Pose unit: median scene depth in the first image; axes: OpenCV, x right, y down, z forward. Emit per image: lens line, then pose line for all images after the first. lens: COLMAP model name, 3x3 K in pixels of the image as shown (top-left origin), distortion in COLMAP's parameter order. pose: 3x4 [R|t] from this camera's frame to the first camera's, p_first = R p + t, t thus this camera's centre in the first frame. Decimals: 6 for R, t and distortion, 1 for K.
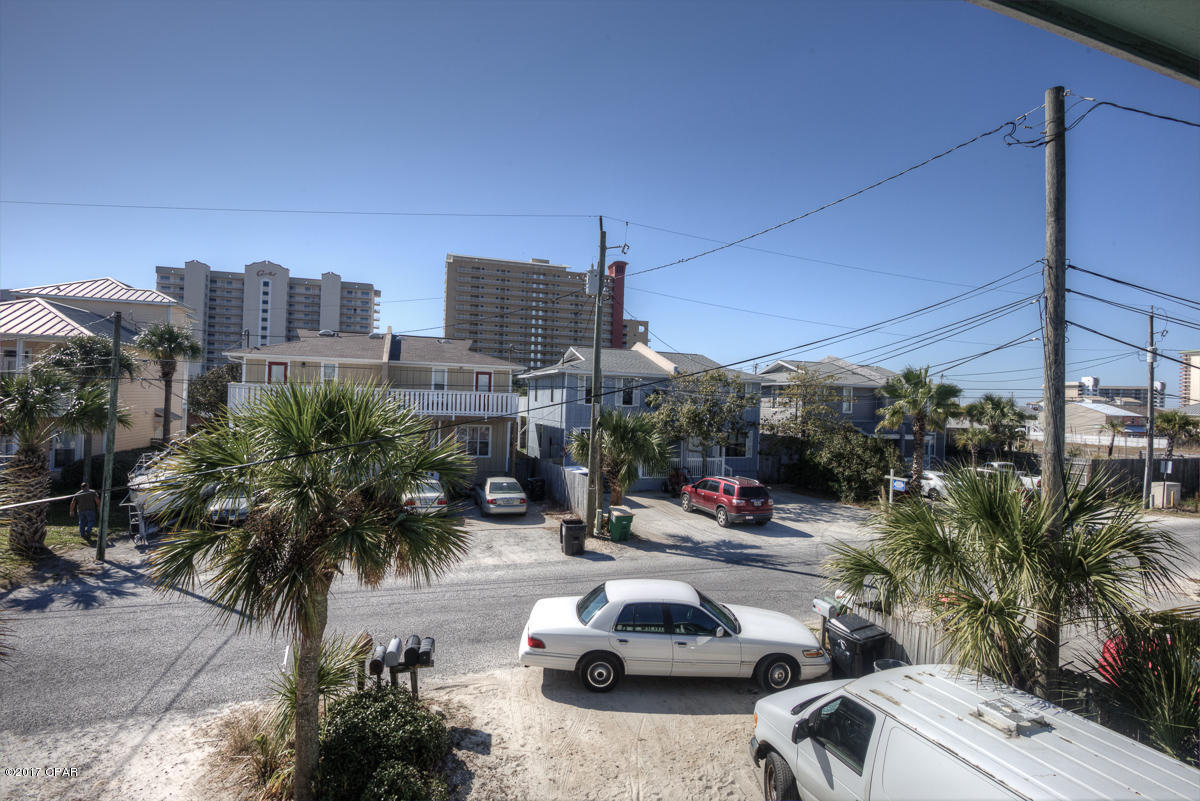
lens RADIAL K [[585.2, 0, 601.5], [0, 585.2, 394.0], [0, 0, 1]] dist [-0.018526, -0.000863]
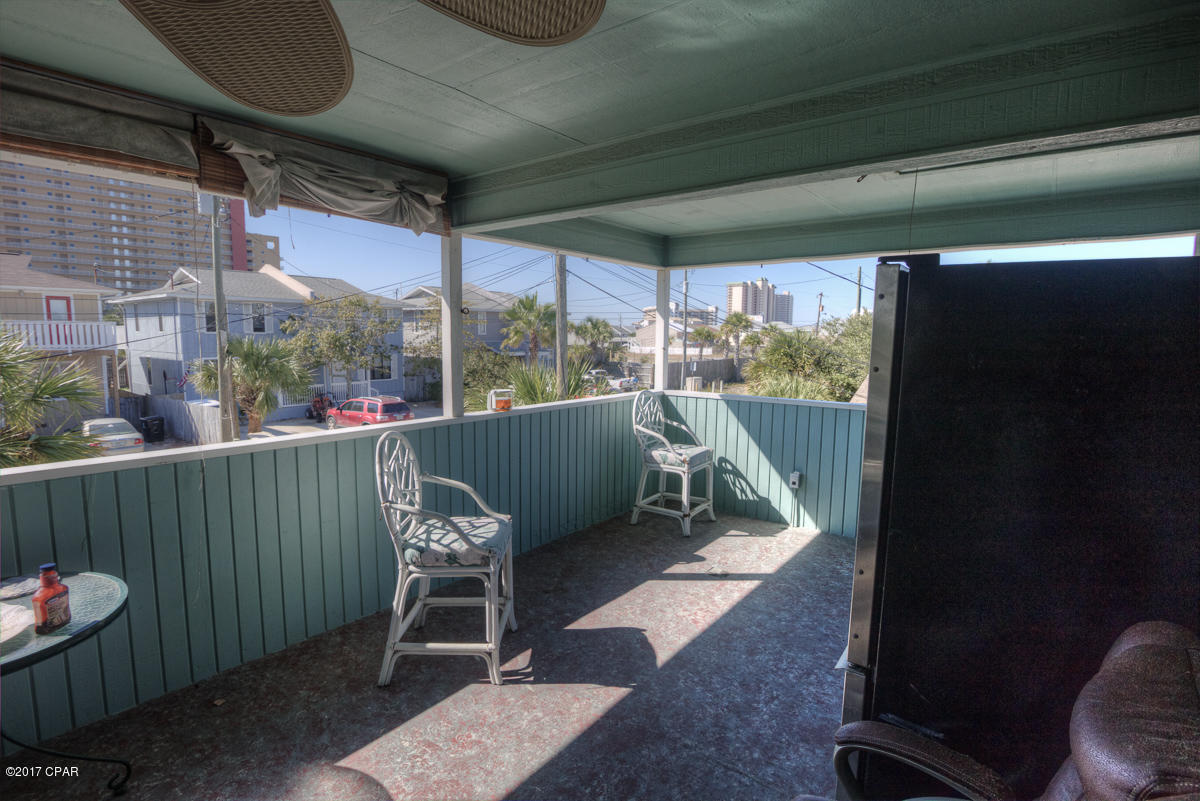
lens RADIAL K [[585.2, 0, 596.9], [0, 585.2, 401.3], [0, 0, 1]] dist [-0.018526, -0.000863]
pose [[0.843801, -0.086551, 0.529631, -0.002942], [0.011237, 0.989542, 0.143806, 0.000417], [-0.536538, -0.115392, 0.835949, -0.098343]]
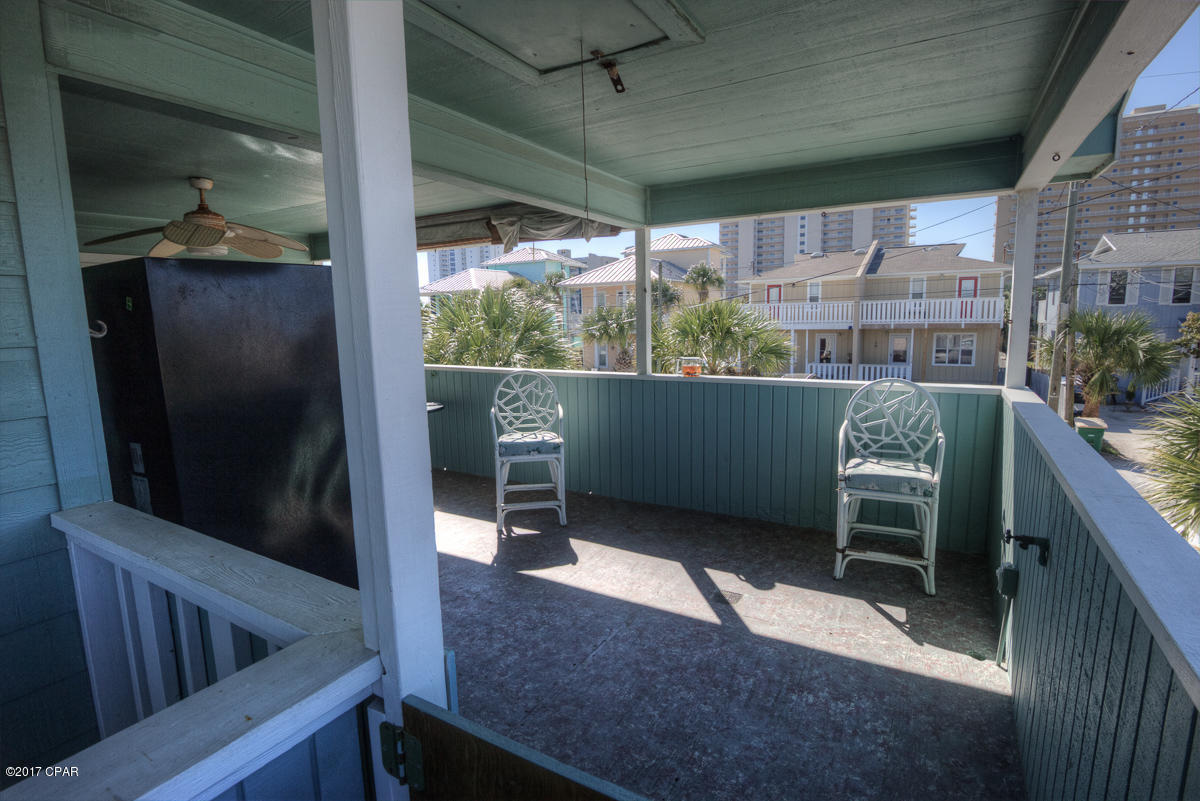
lens RADIAL K [[585.2, 0, 593.4], [0, 585.2, 398.2], [0, 0, 1]] dist [-0.018526, -0.000863]
pose [[0.636143, 0.062639, -0.769024, 0.149794], [0.053844, 0.990665, 0.125232, 0.007011], [0.769690, -0.121073, 0.626832, -0.088895]]
